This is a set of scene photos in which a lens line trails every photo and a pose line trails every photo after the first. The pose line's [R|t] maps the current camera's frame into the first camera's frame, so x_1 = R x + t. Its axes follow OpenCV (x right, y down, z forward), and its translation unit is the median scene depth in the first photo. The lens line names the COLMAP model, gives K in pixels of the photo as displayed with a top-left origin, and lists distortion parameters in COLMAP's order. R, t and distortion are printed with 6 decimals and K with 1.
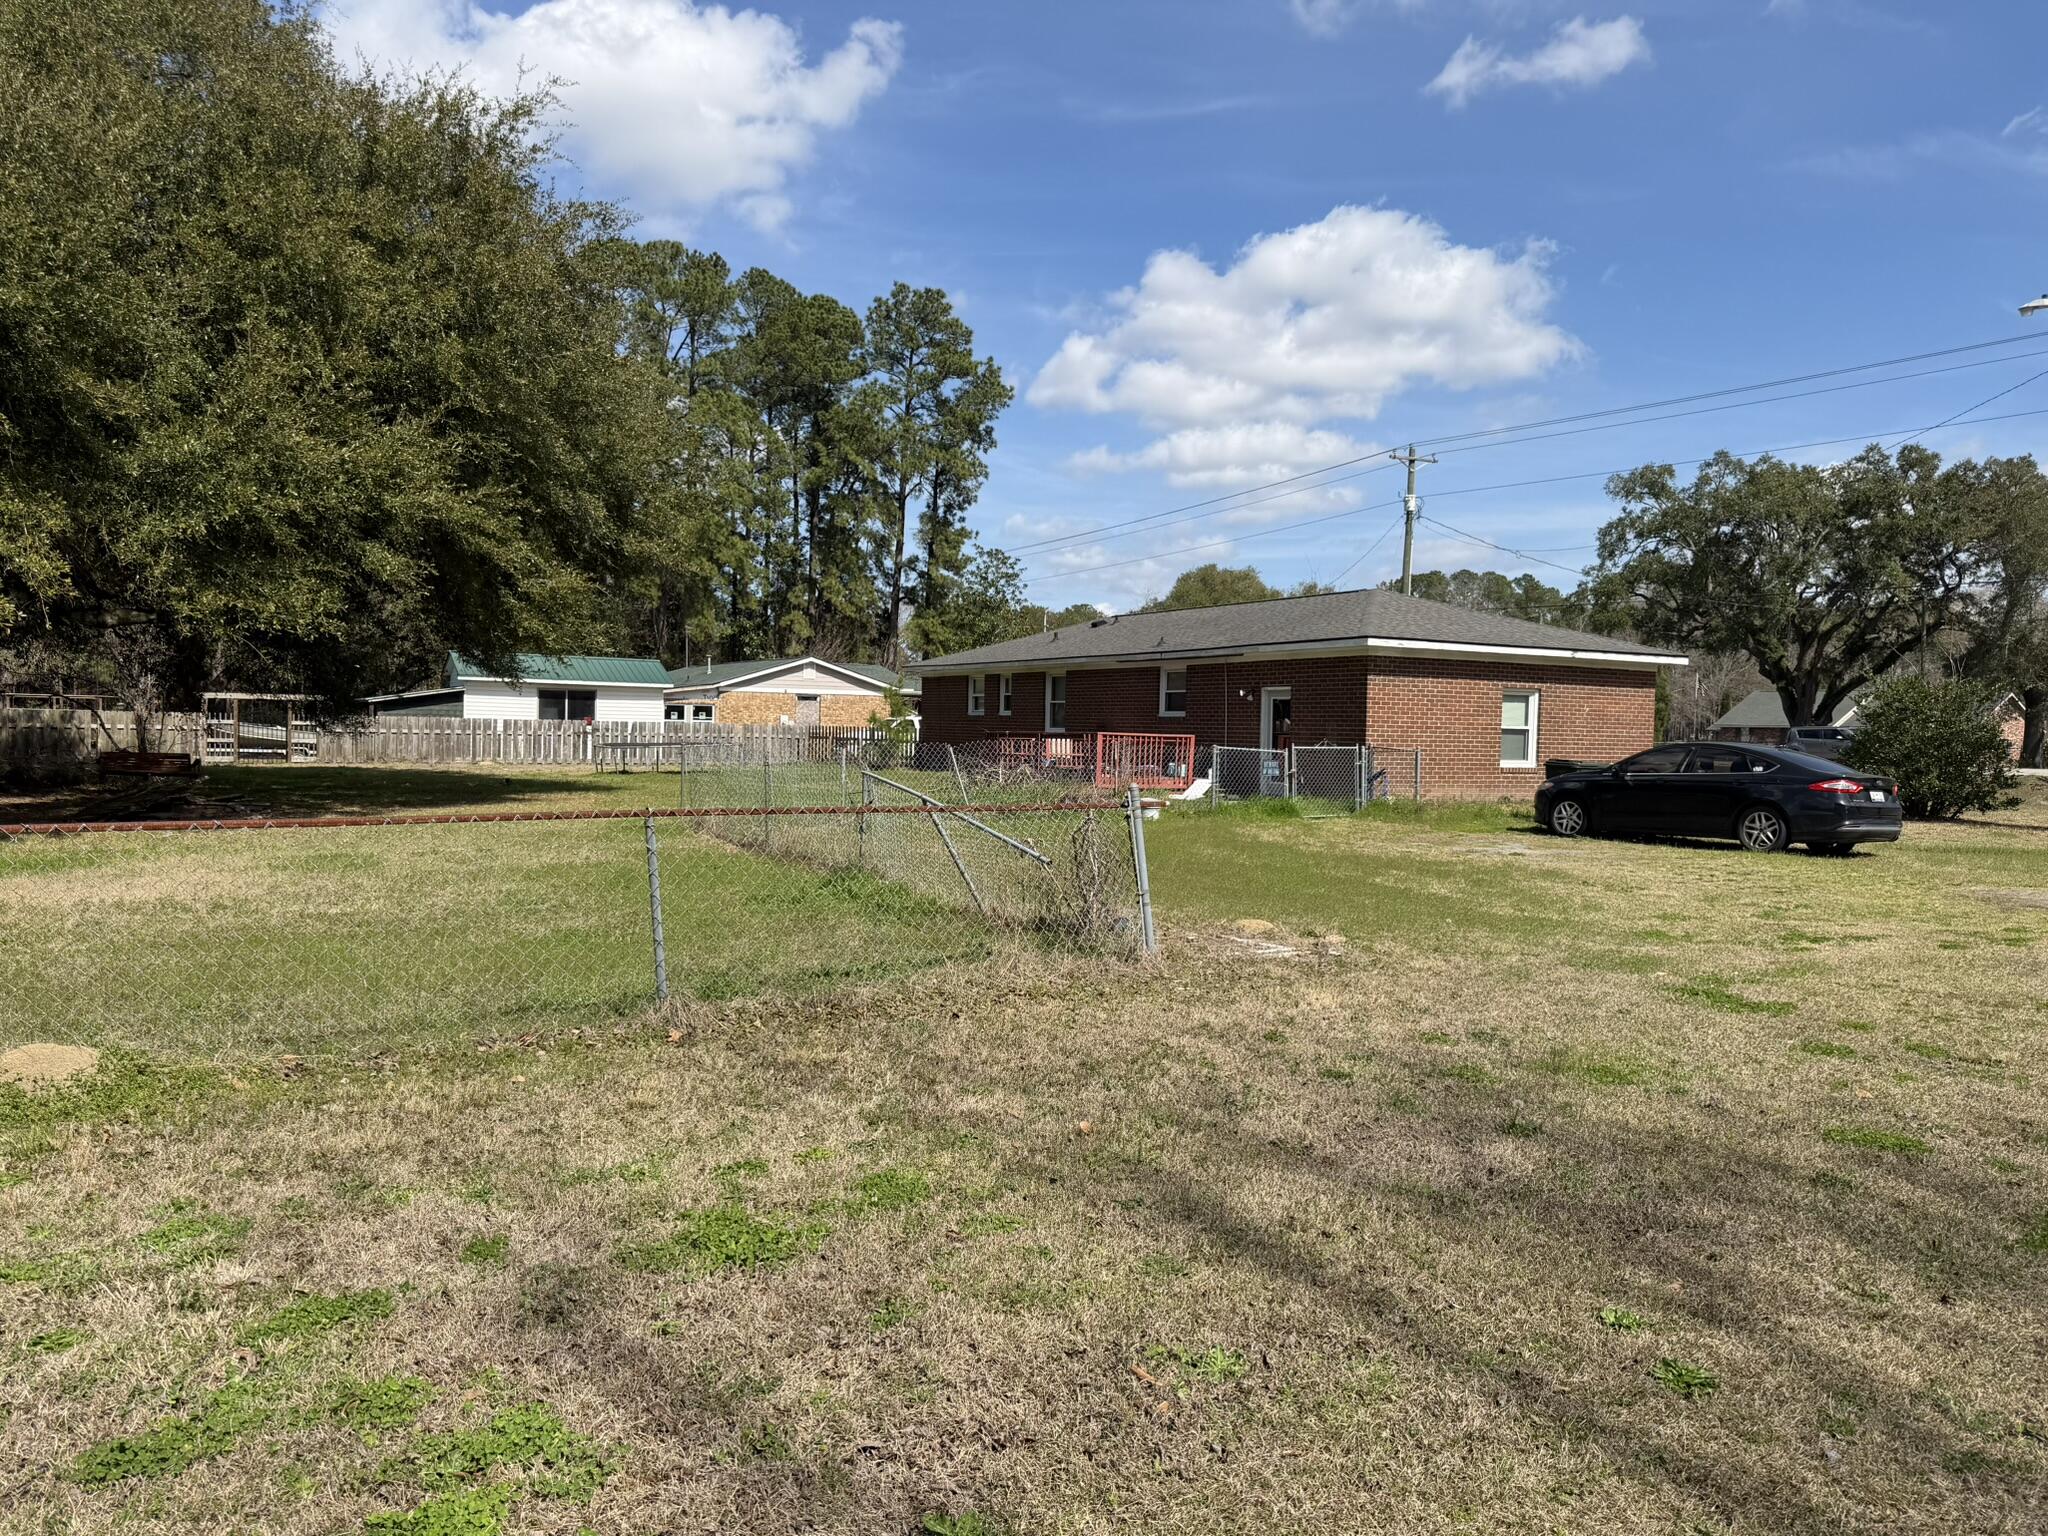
lens RADIAL K [[1464.8, 0, 1024.0], [0, 1464.8, 768.0], [0, 0, 1]] dist [0.043586, -0.003013]
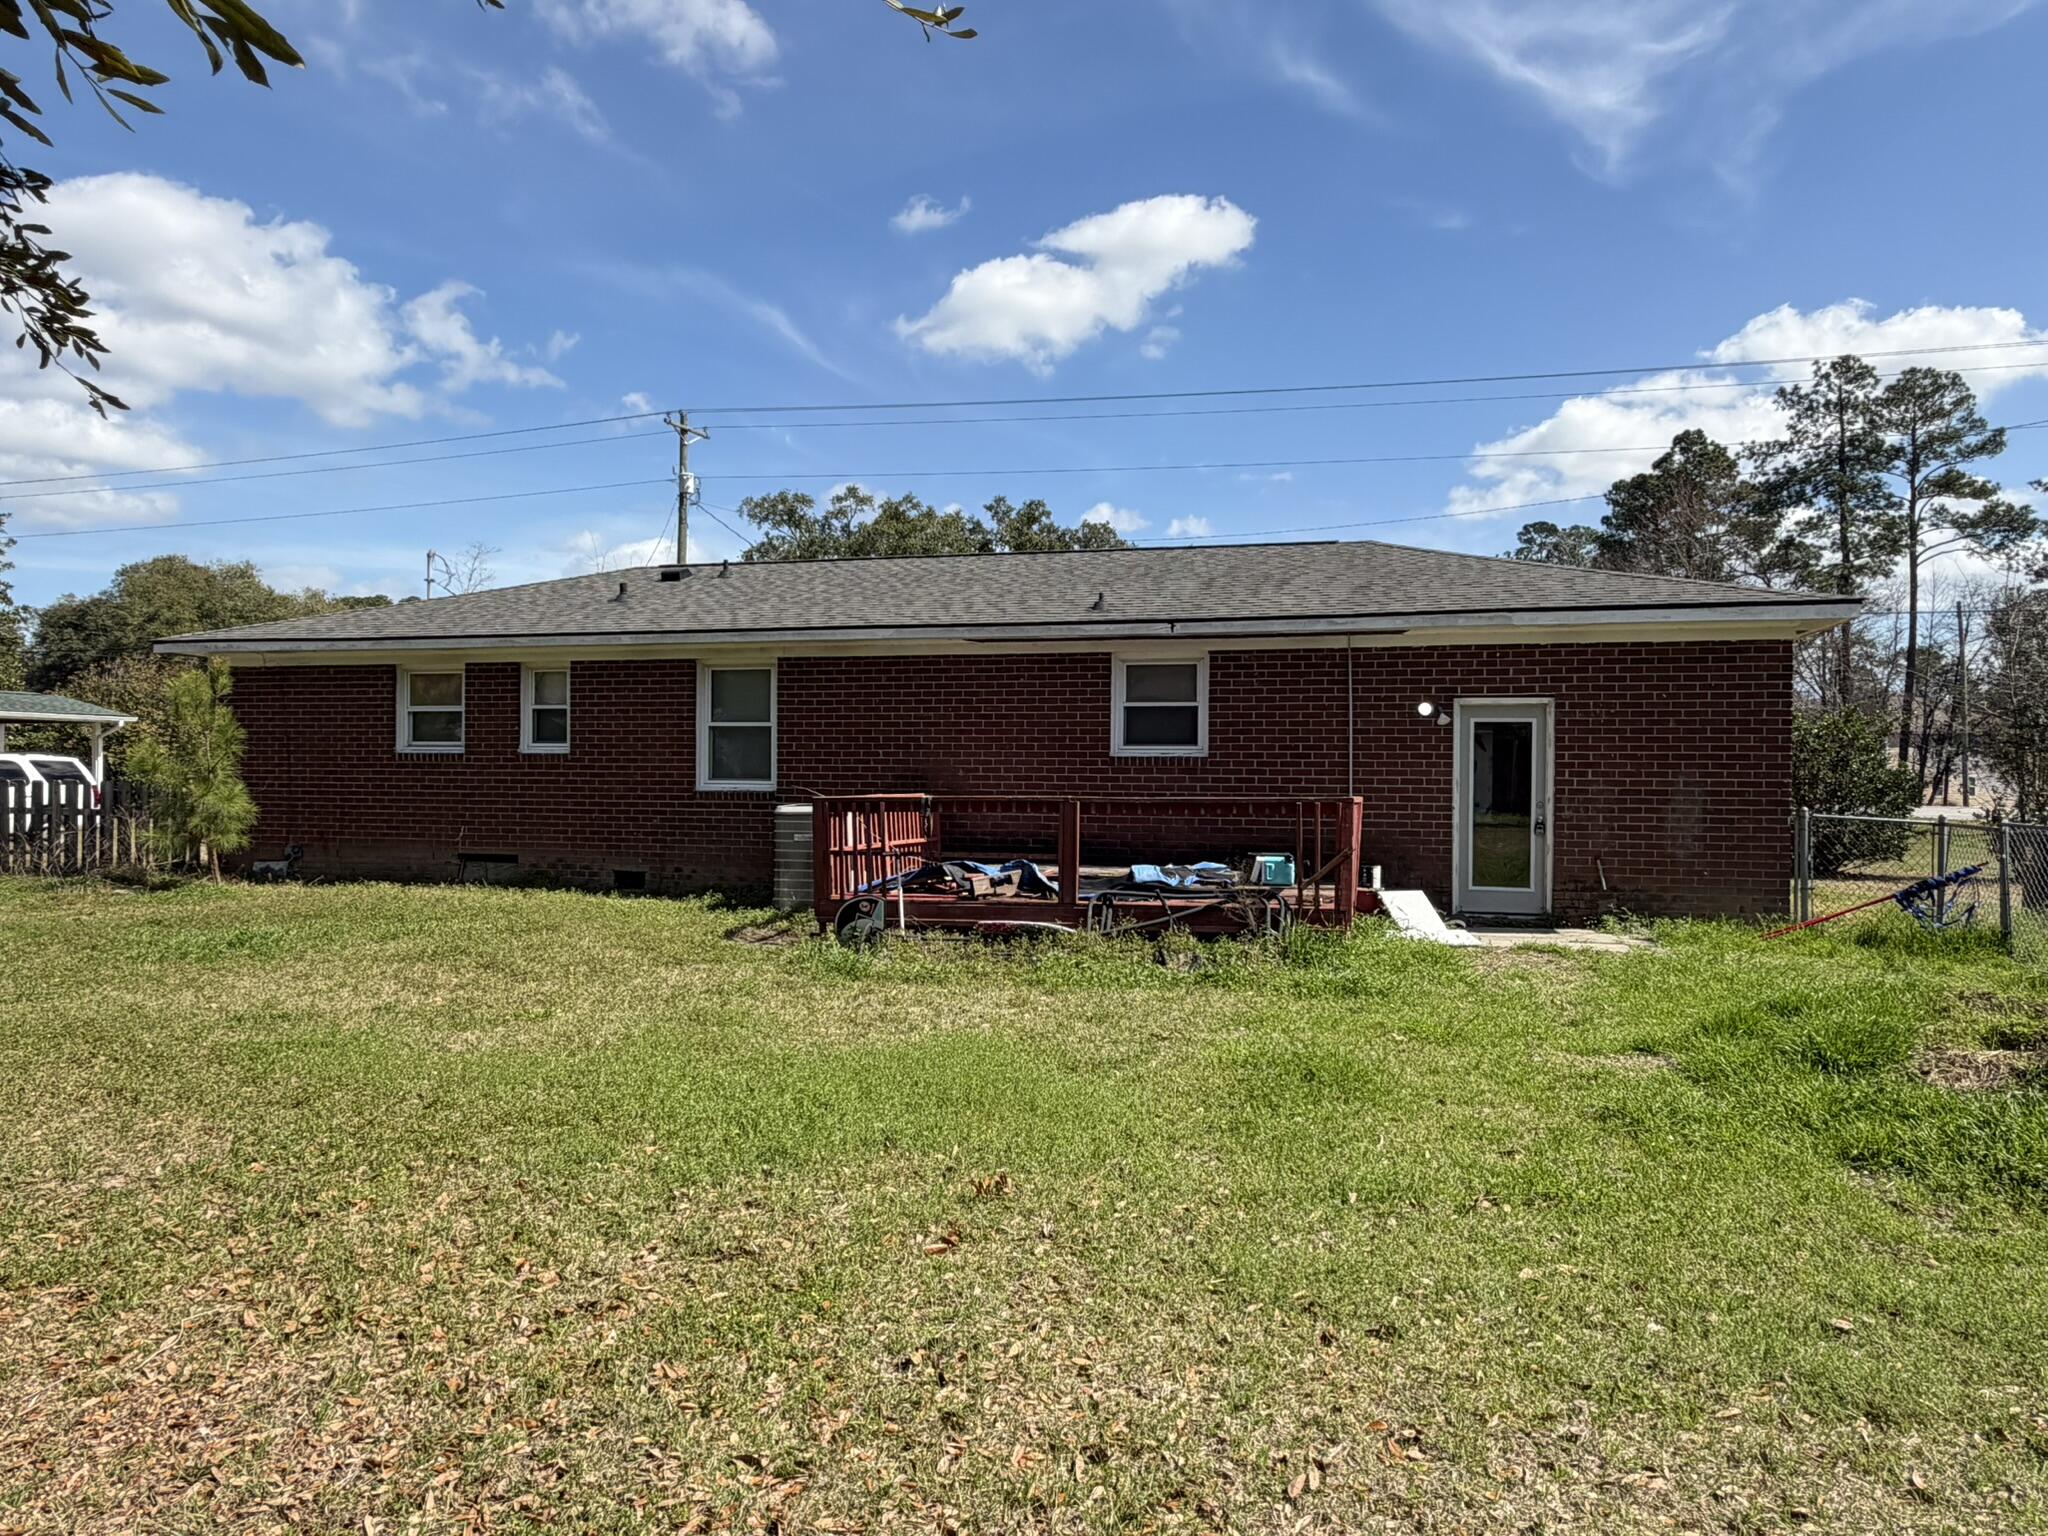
lens RADIAL K [[1373.1, 0, 1024.0], [0, 1373.1, 768.0], [0, 0, 1]] dist [0.006064, -0.000493]
pose [[0.717707, -0.008901, 0.696288, -0.127298], [0.025242, 0.999594, -0.013240, -0.013758], [-0.695888, 0.027078, 0.717640, 0.366130]]
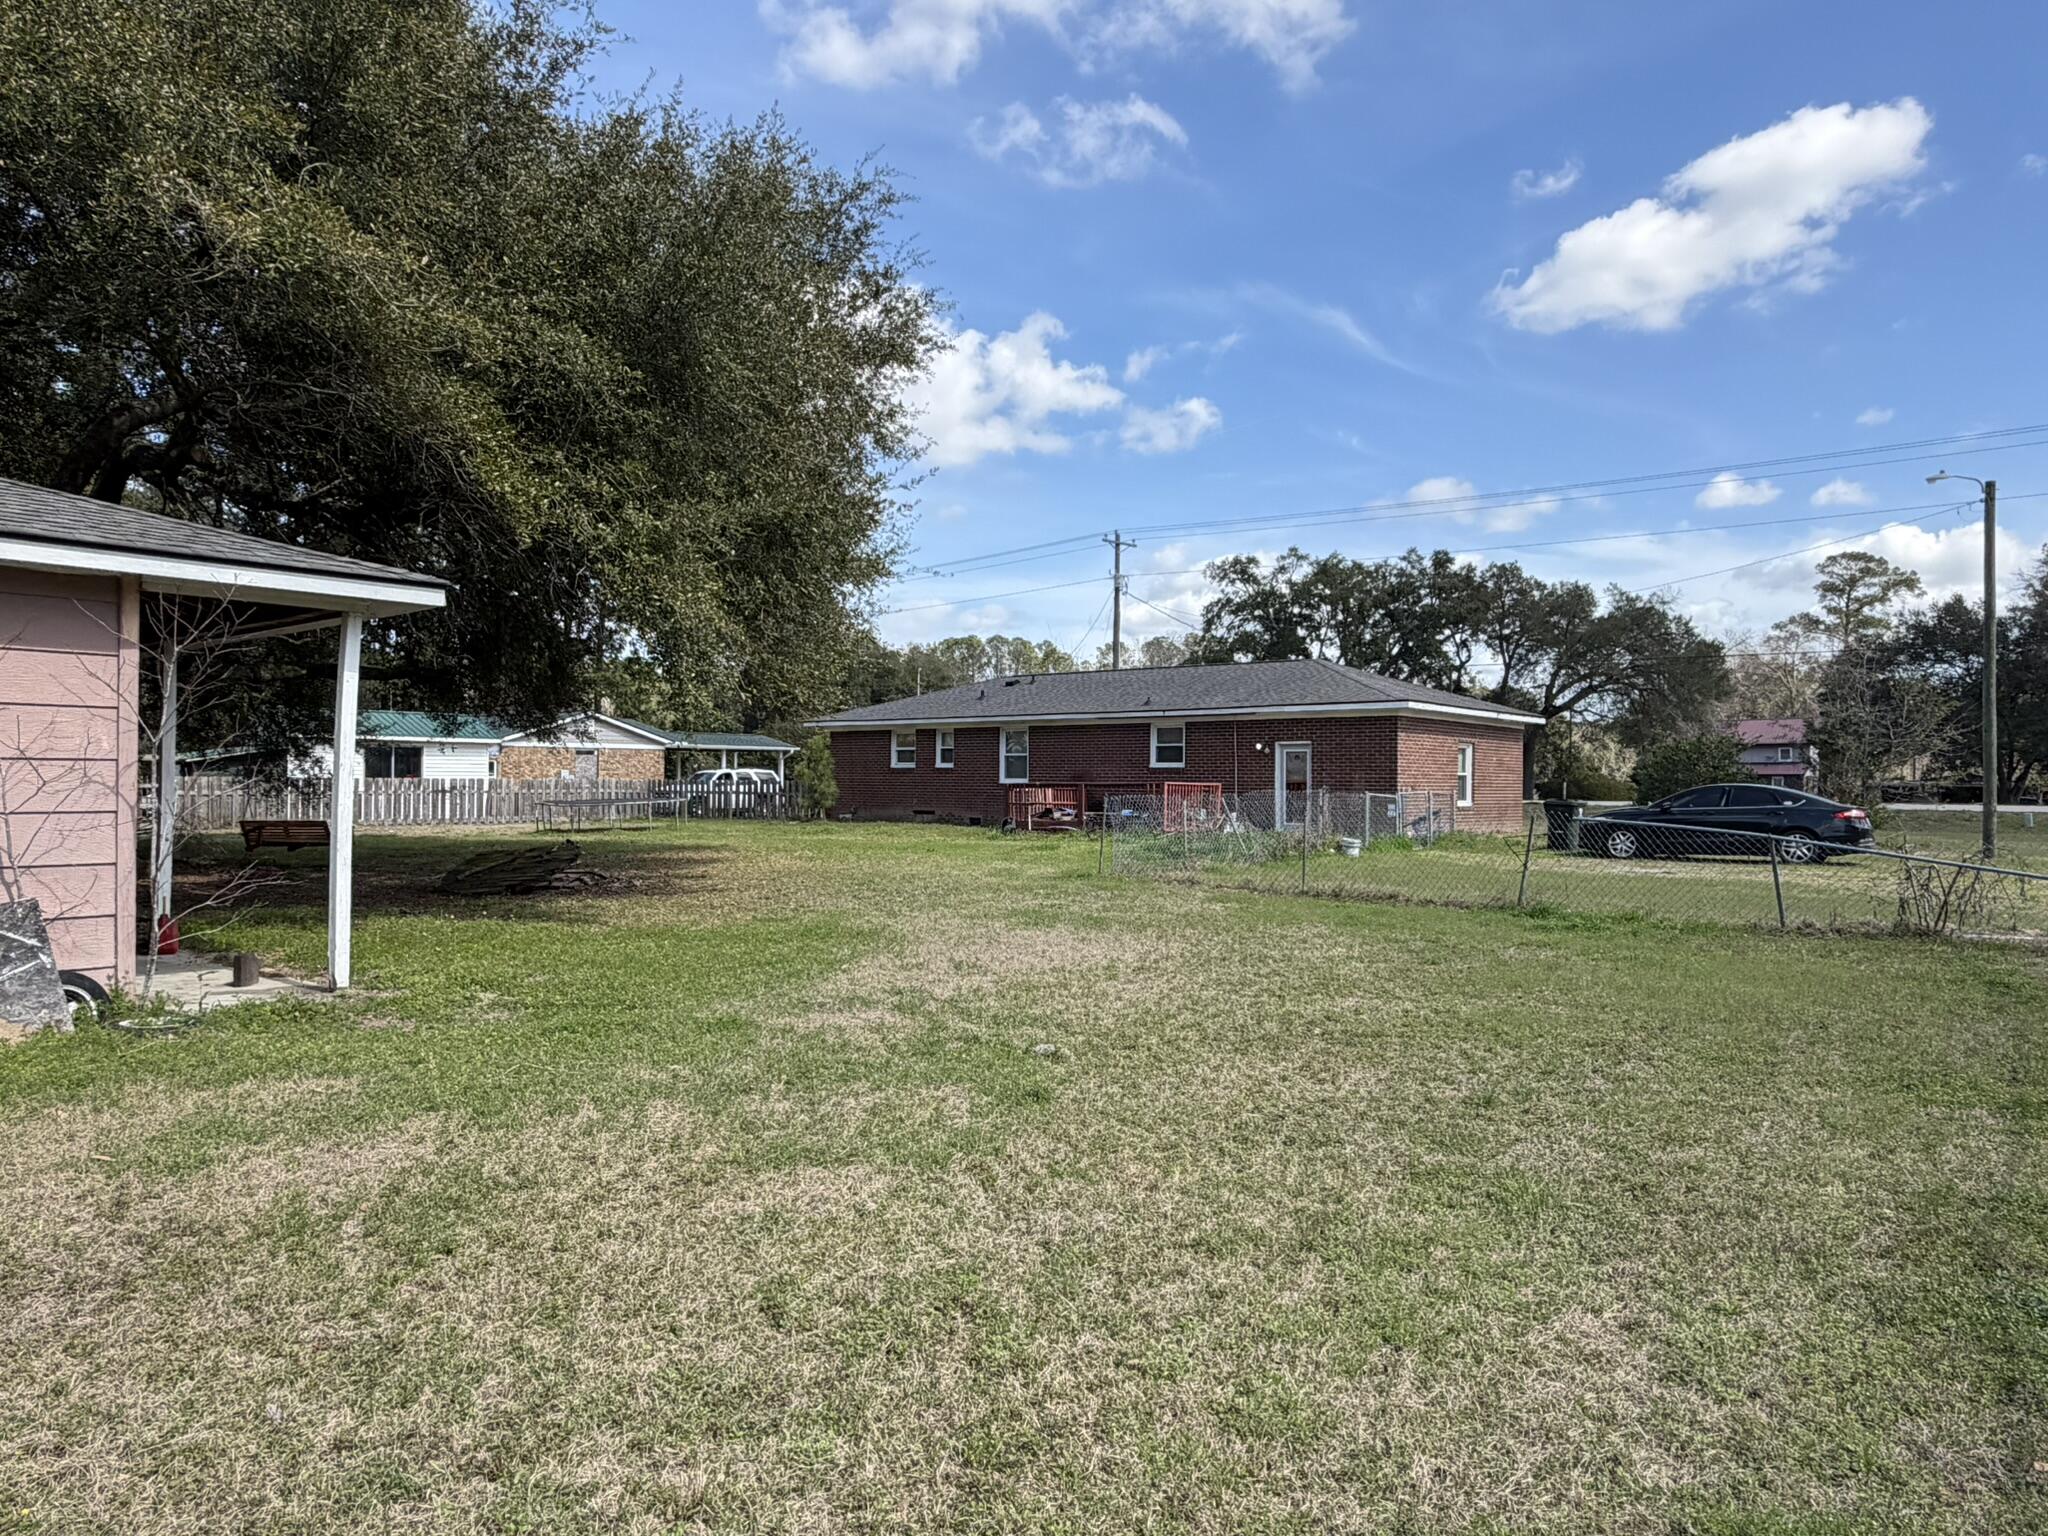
lens RADIAL K [[1373.1, 0, 1024.0], [0, 1373.1, 768.0], [0, 0, 1]] dist [0.006064, -0.000493]
pose [[0.937086, -0.009957, 0.348956, -0.192545], [0.021730, 0.999318, -0.029839, -0.002811], [-0.348421, 0.035544, 0.936664, 0.024300]]
